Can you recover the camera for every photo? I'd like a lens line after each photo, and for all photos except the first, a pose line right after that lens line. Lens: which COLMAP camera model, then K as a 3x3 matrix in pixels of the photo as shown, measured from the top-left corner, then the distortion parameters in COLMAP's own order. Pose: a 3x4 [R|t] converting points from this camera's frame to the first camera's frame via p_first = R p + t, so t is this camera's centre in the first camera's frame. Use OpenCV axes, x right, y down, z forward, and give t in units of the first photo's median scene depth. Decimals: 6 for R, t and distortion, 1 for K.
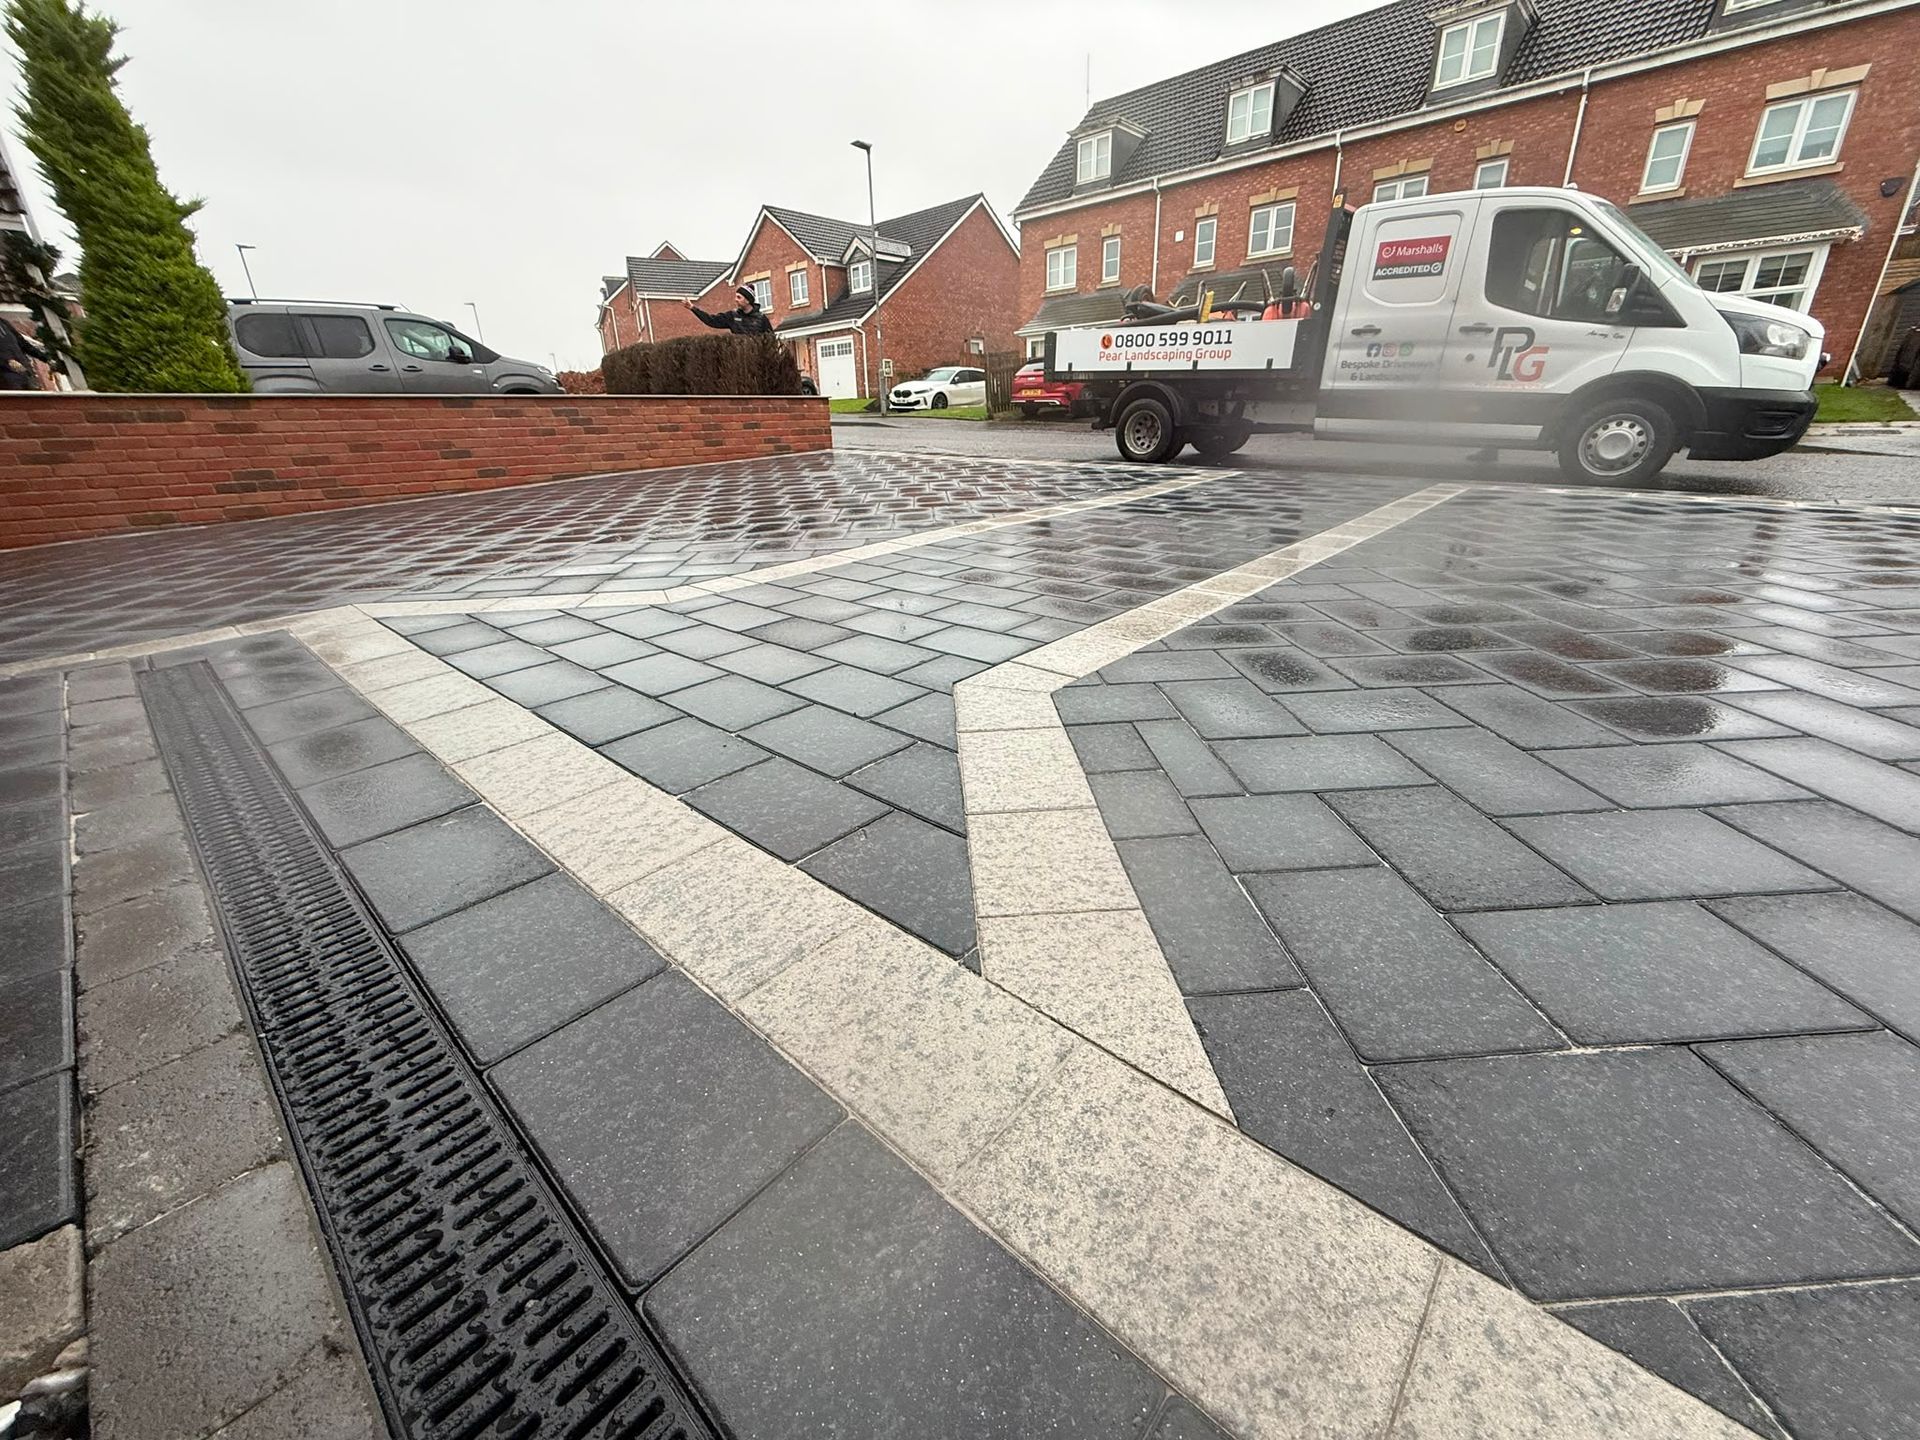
lens RADIAL K [[758.9, 0, 957.6], [0, 758.9, 721.1], [0, 0, 1]] dist [-0.001900, -0.000113]
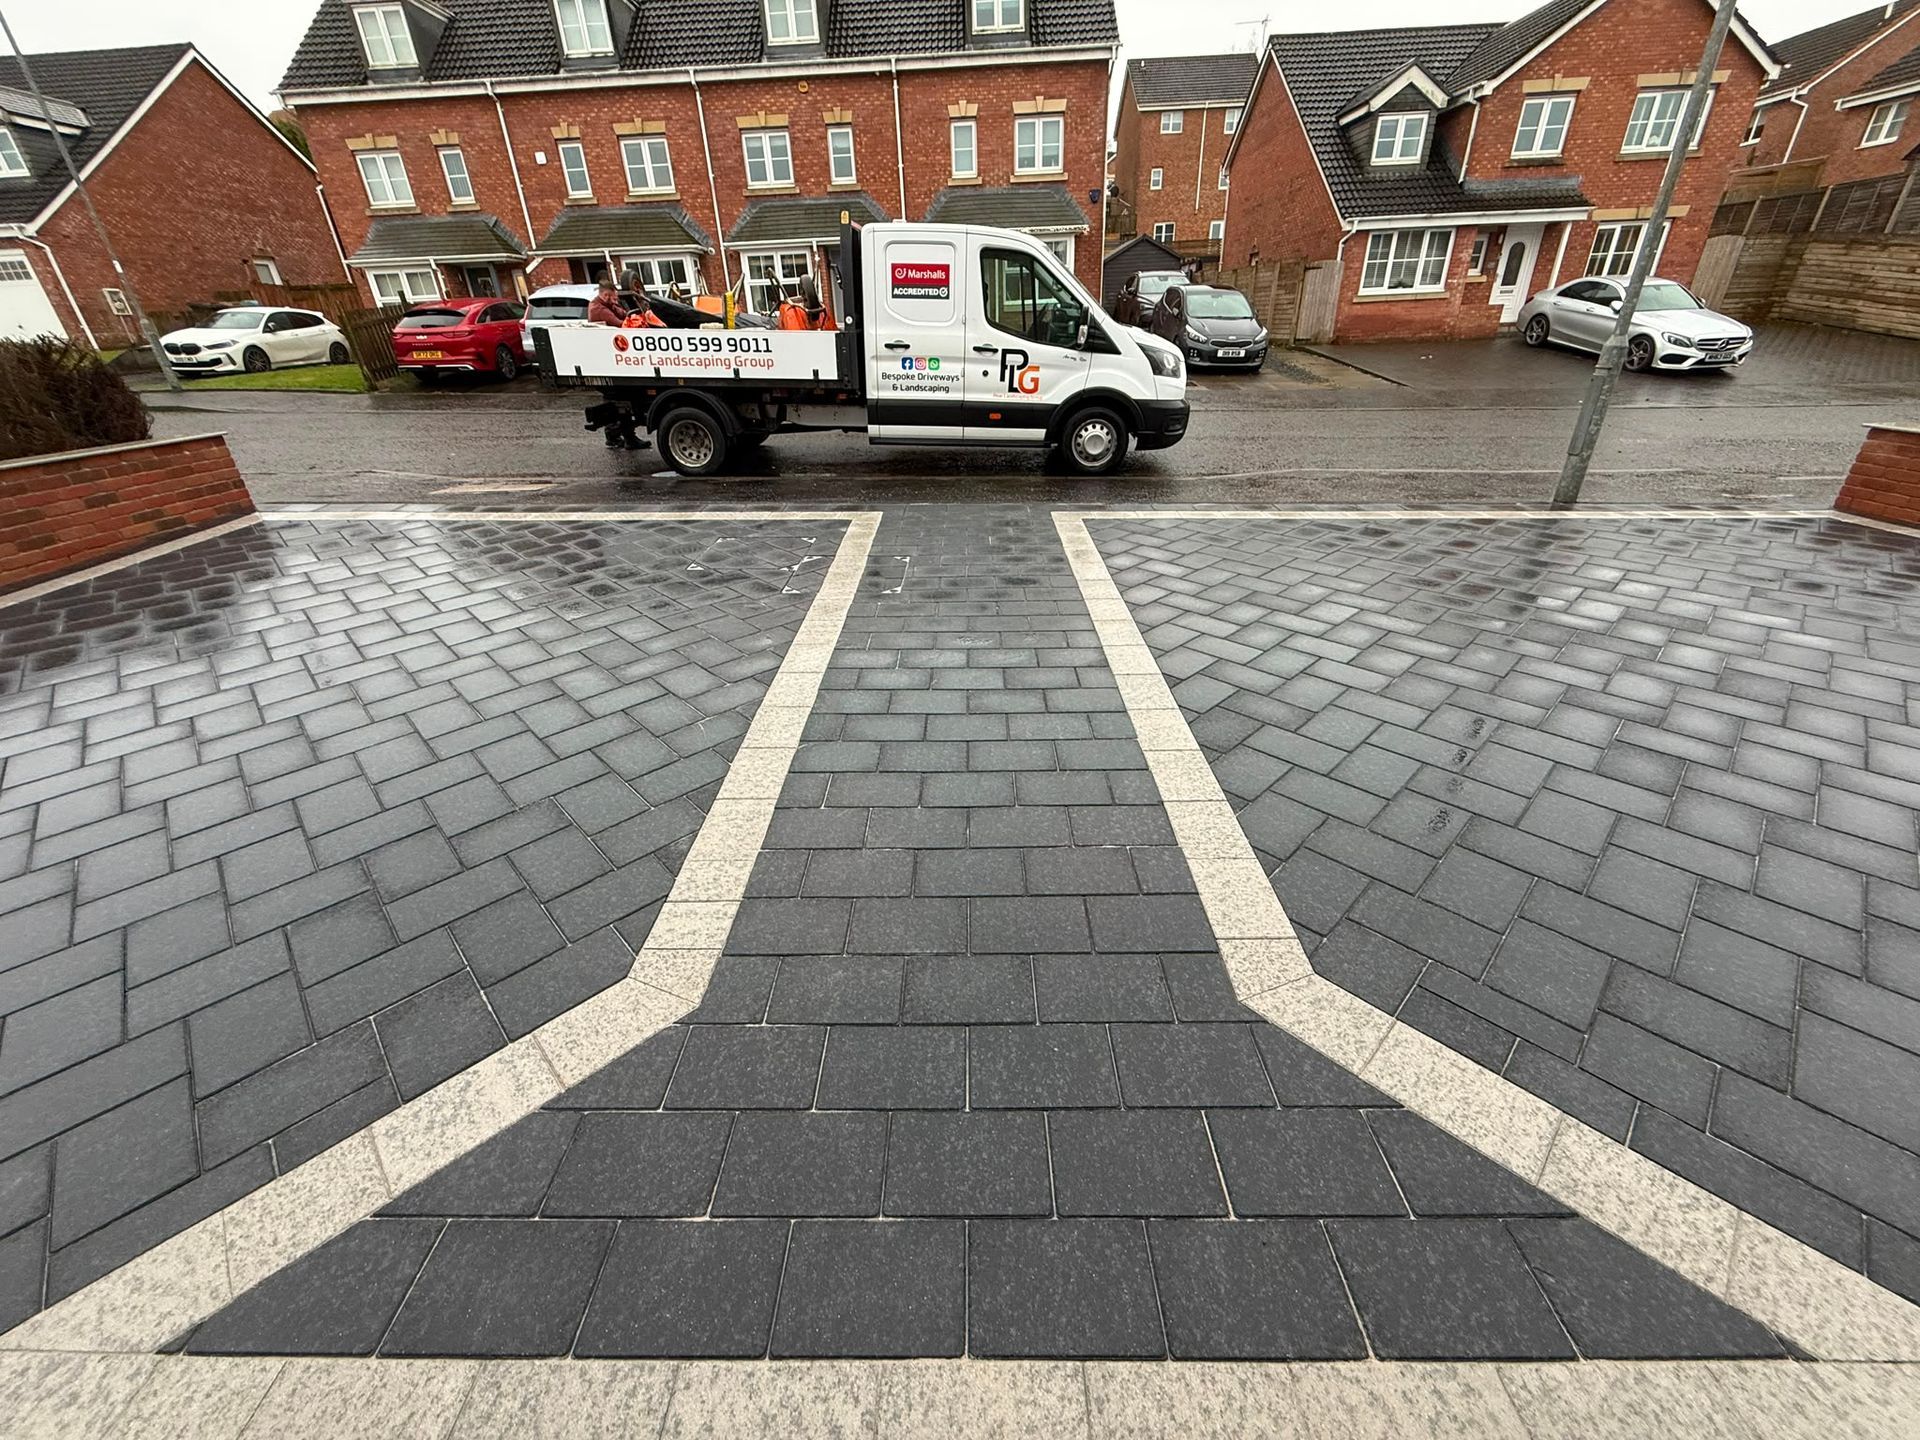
lens RADIAL K [[758.9, 0, 955.6], [0, 758.9, 721.1], [0, 0, 1]] dist [-0.001900, -0.000113]
pose [[0.750042, -0.310085, 0.584196, -0.168860], [0.257585, 0.950496, 0.173803, -0.149479], [-0.609169, 0.020121, 0.792785, 0.090058]]
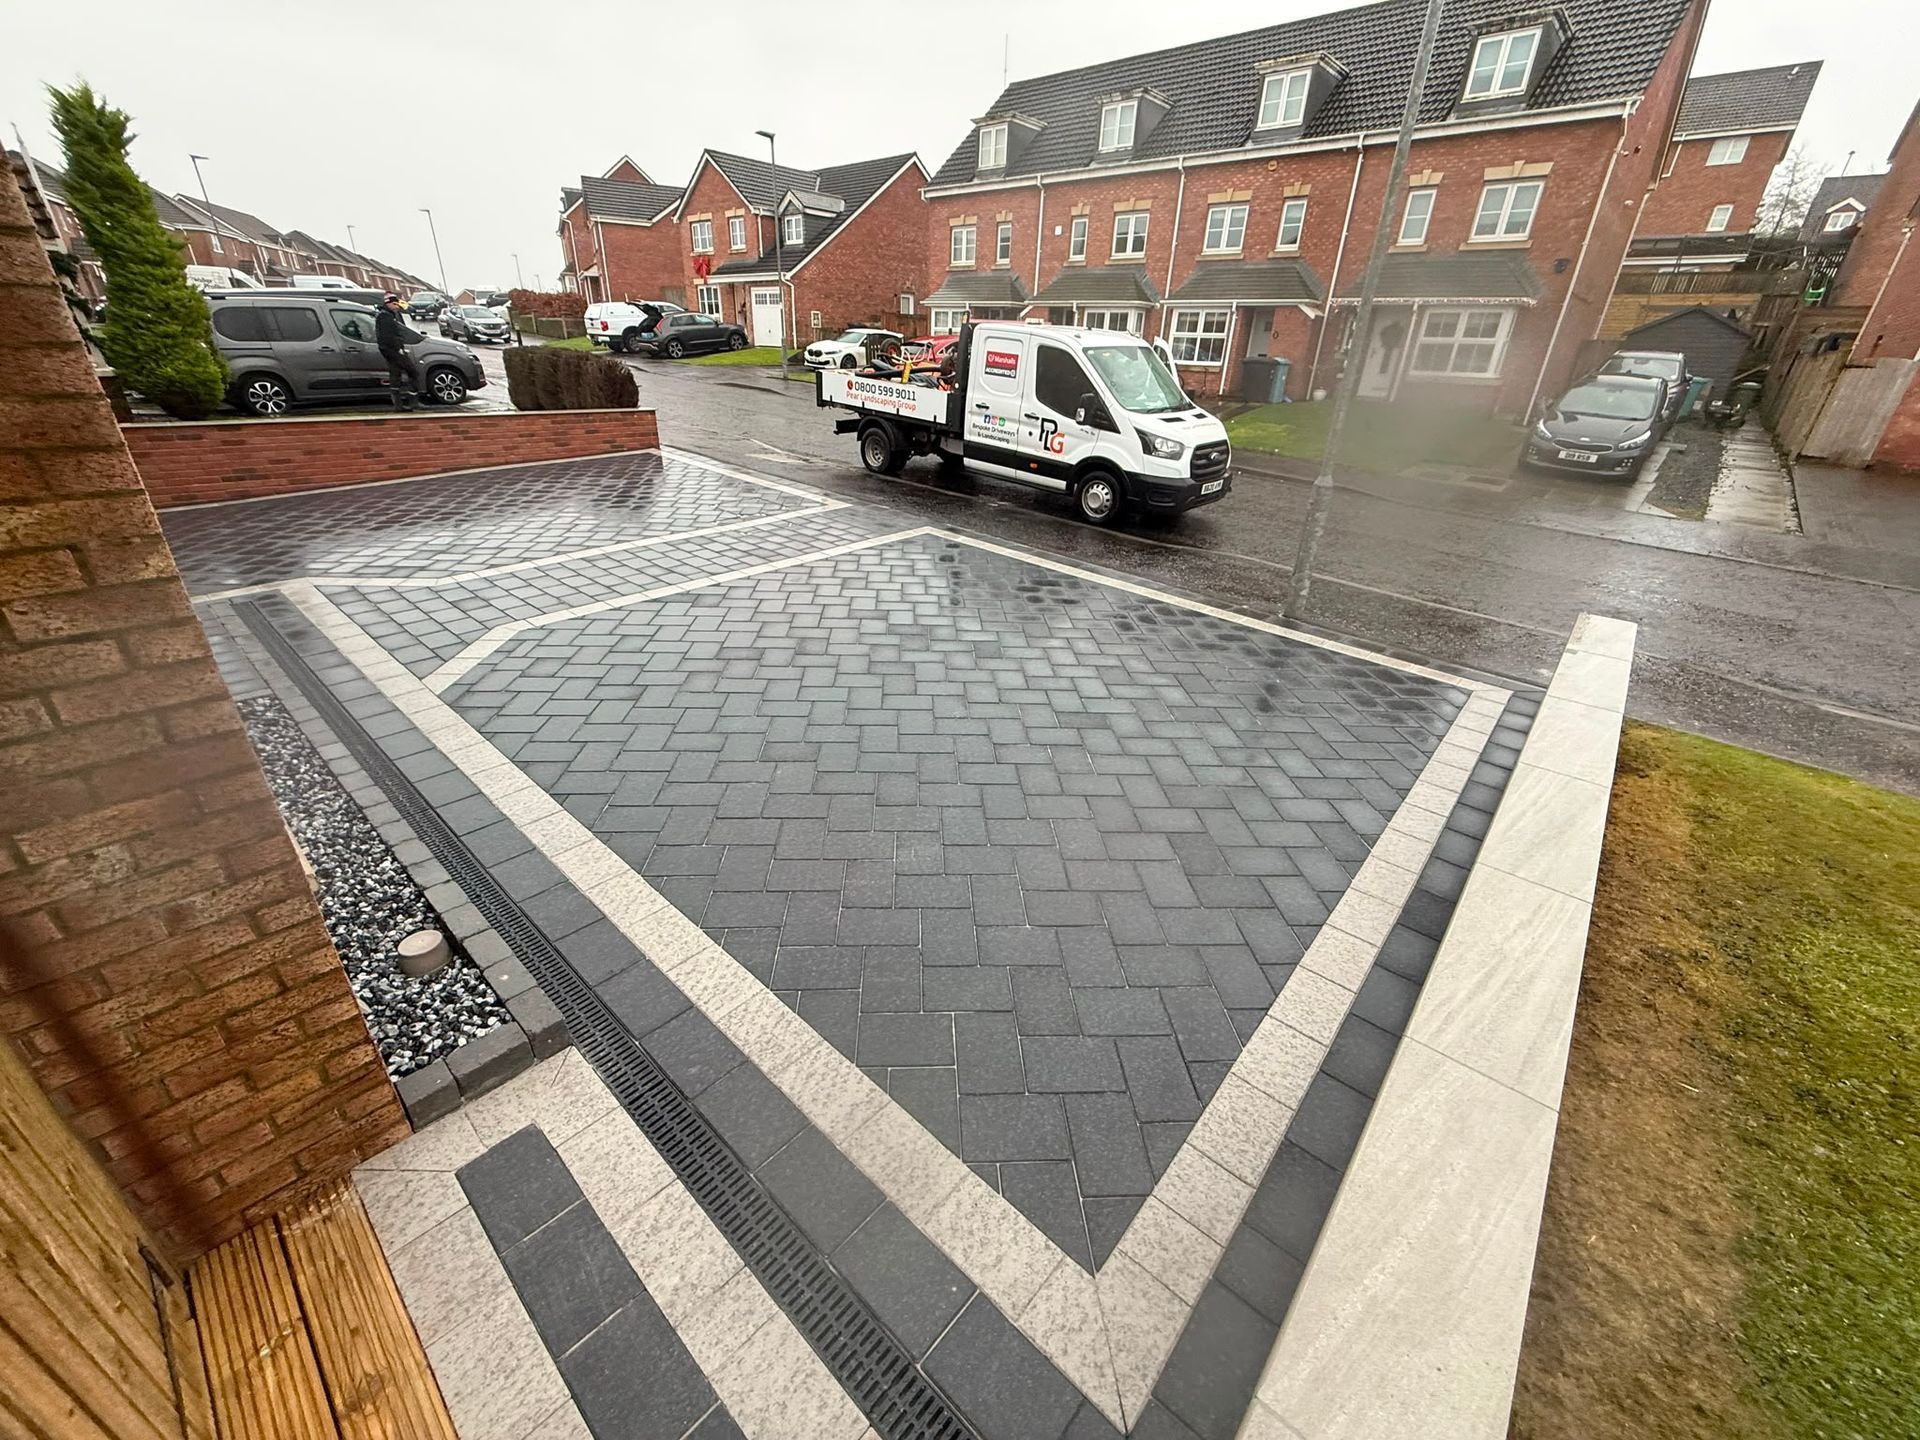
lens RADIAL K [[758.9, 0, 956.5], [0, 758.9, 719.0], [0, 0, 1]] dist [-0.001900, -0.000113]
pose [[0.997946, 0.054369, 0.033884, 0.405687], [-0.057004, 0.994969, 0.082386, -0.007248], [-0.029234, -0.084148, 0.996024, -0.502362]]
